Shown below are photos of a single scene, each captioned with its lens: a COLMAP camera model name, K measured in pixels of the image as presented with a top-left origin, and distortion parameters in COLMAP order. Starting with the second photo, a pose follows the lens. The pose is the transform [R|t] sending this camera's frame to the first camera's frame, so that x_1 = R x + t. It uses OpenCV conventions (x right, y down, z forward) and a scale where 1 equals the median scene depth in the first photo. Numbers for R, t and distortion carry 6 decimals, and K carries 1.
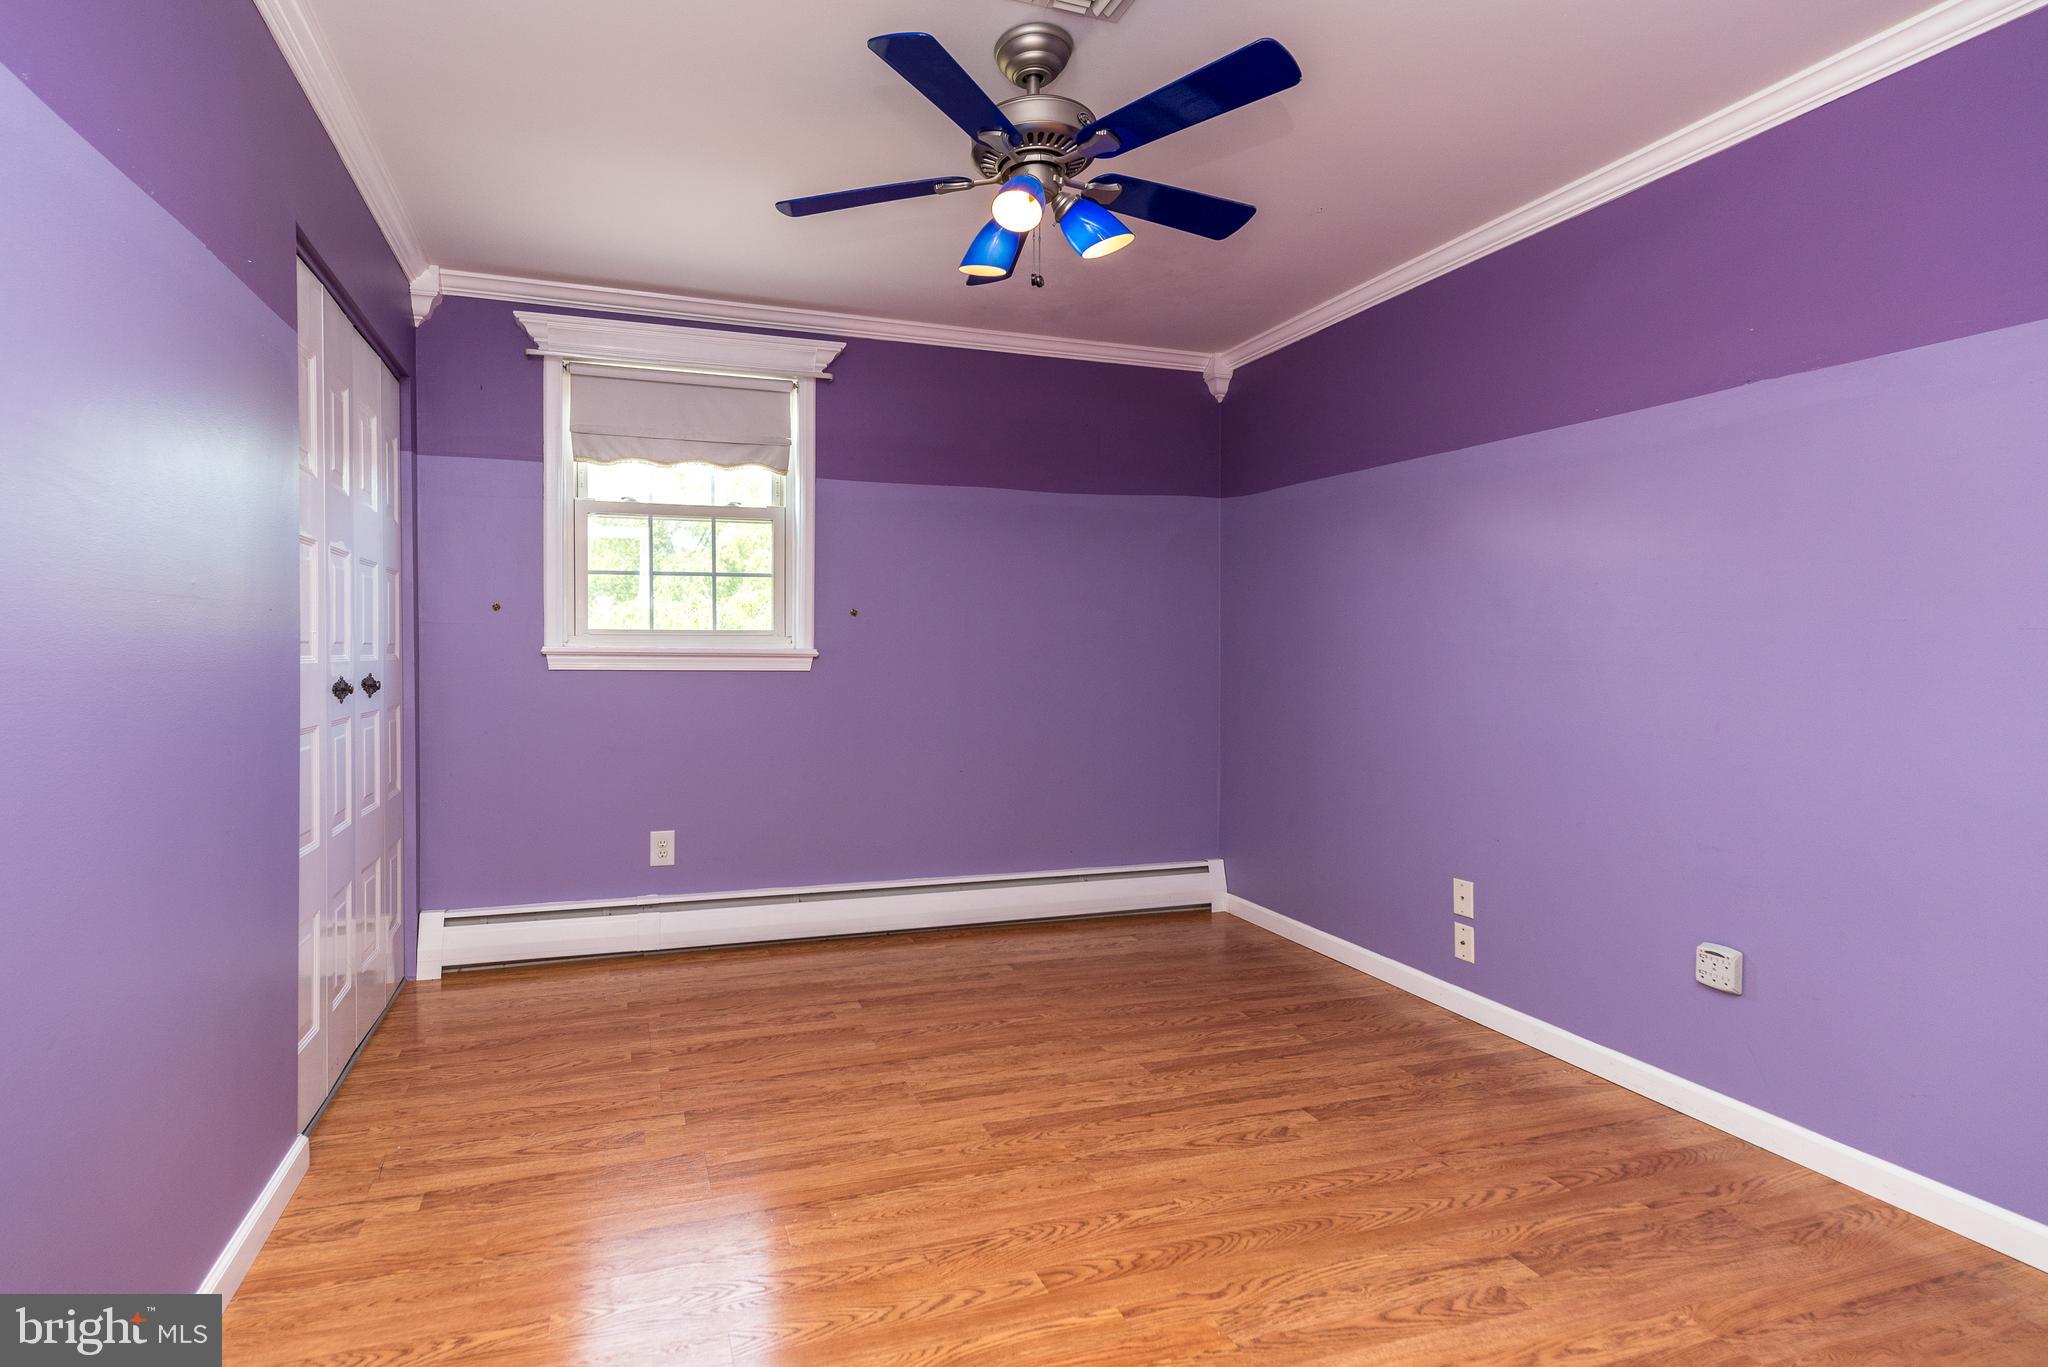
lens RADIAL K [[892.6, 0, 1061.6], [0, 892.6, 643.4], [0, 0, 1]] dist [0.008558, -0.000347]
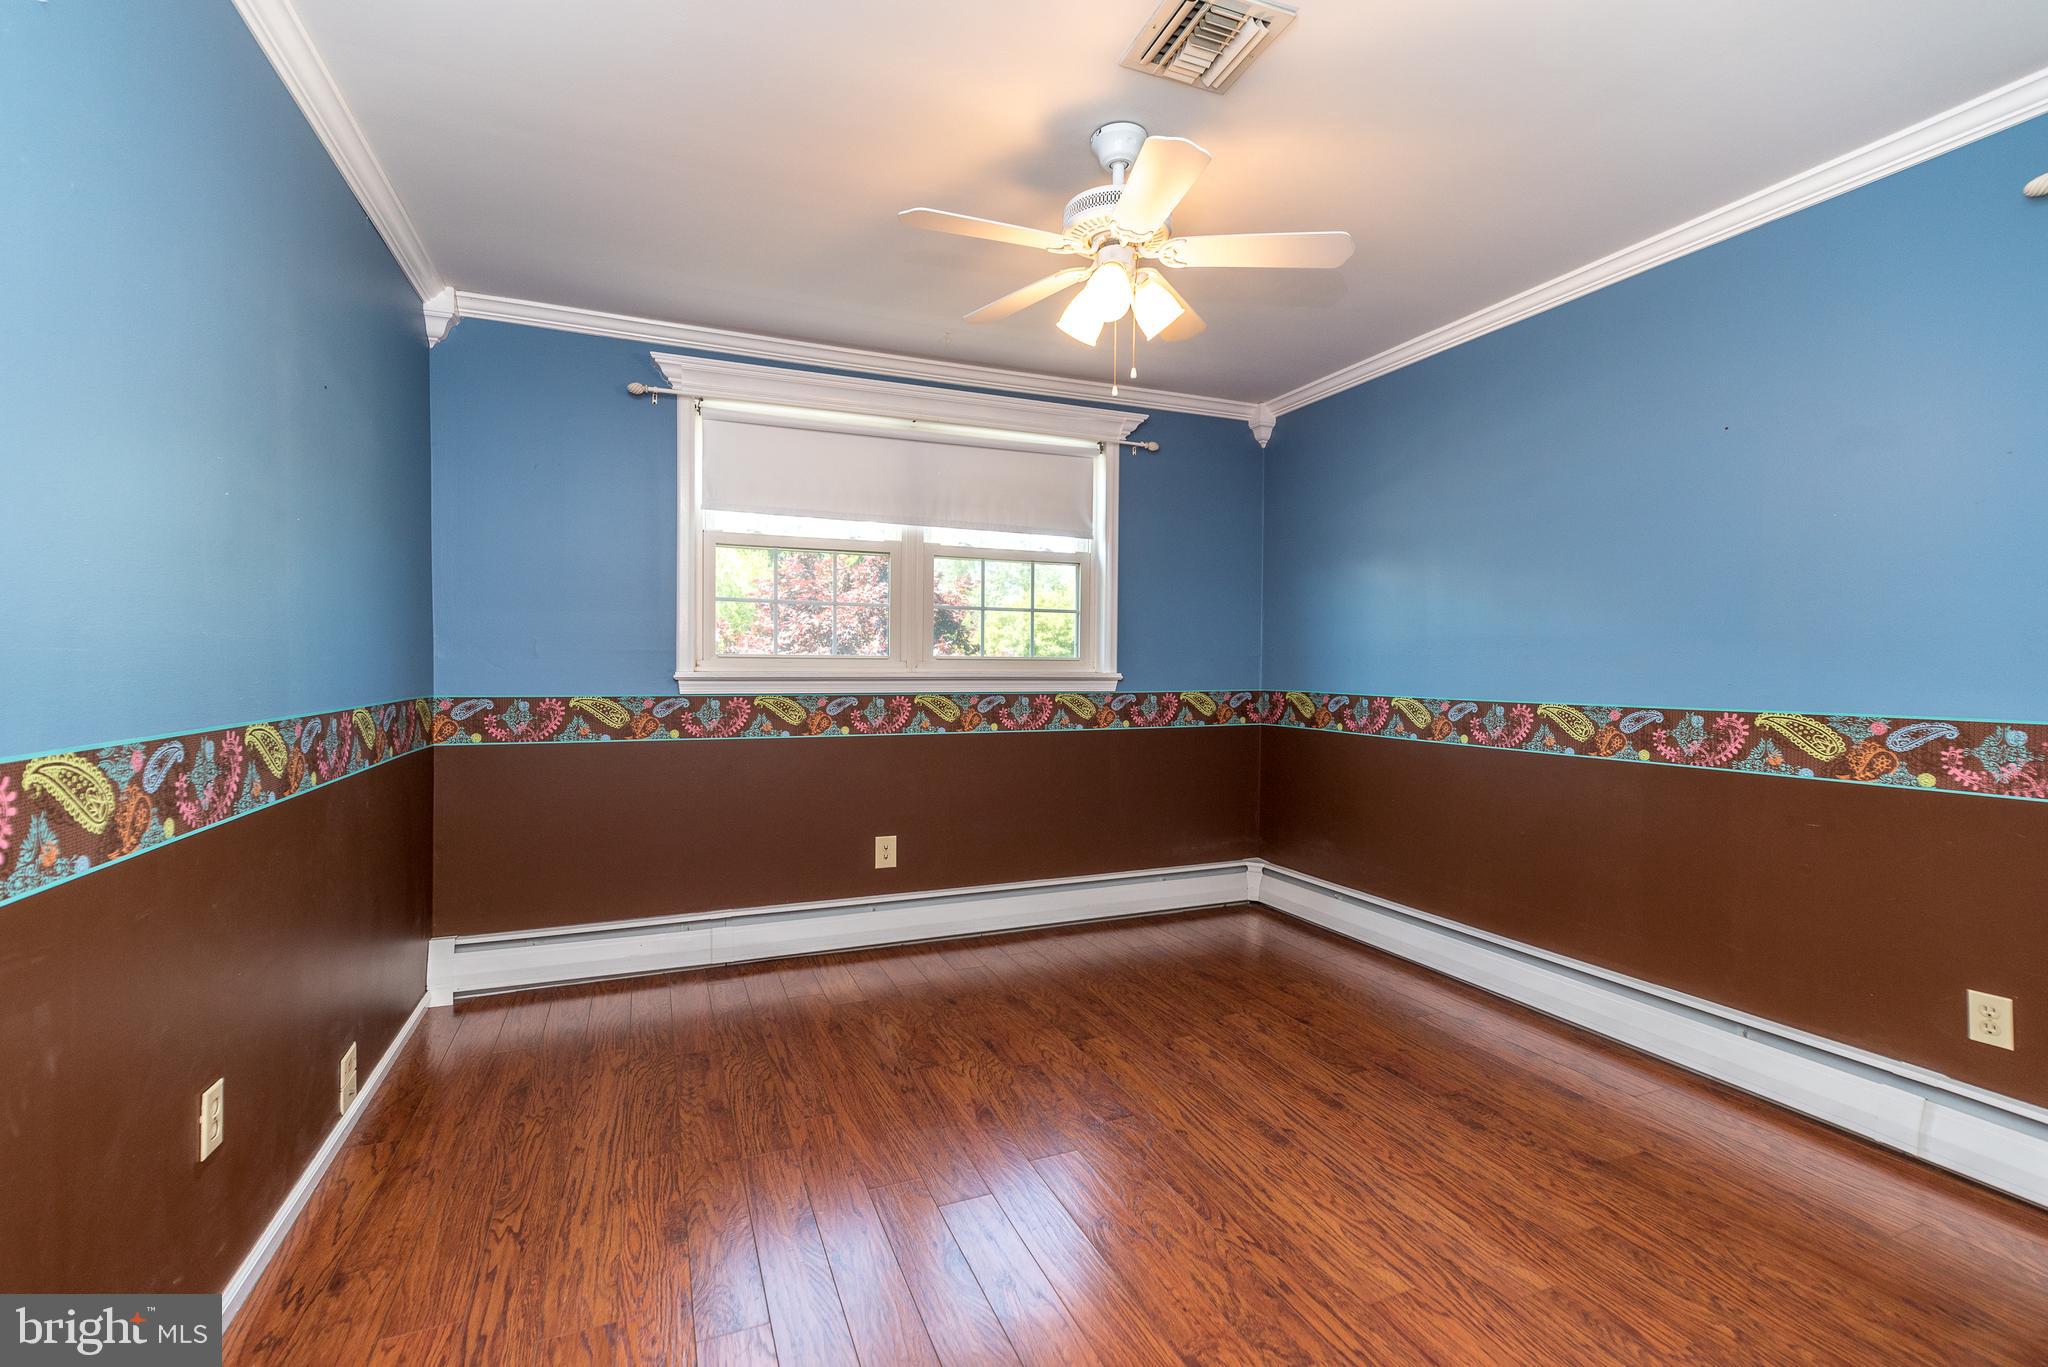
lens RADIAL K [[892.6, 0, 1022.5], [0, 892.6, 677.4], [0, 0, 1]] dist [0.008558, -0.000347]
pose [[0.994261, -0.005834, 0.106826, -0.289600], [0.004340, 0.999890, 0.014213, -0.002999], [-0.106897, -0.013668, 0.994176, -0.089160]]
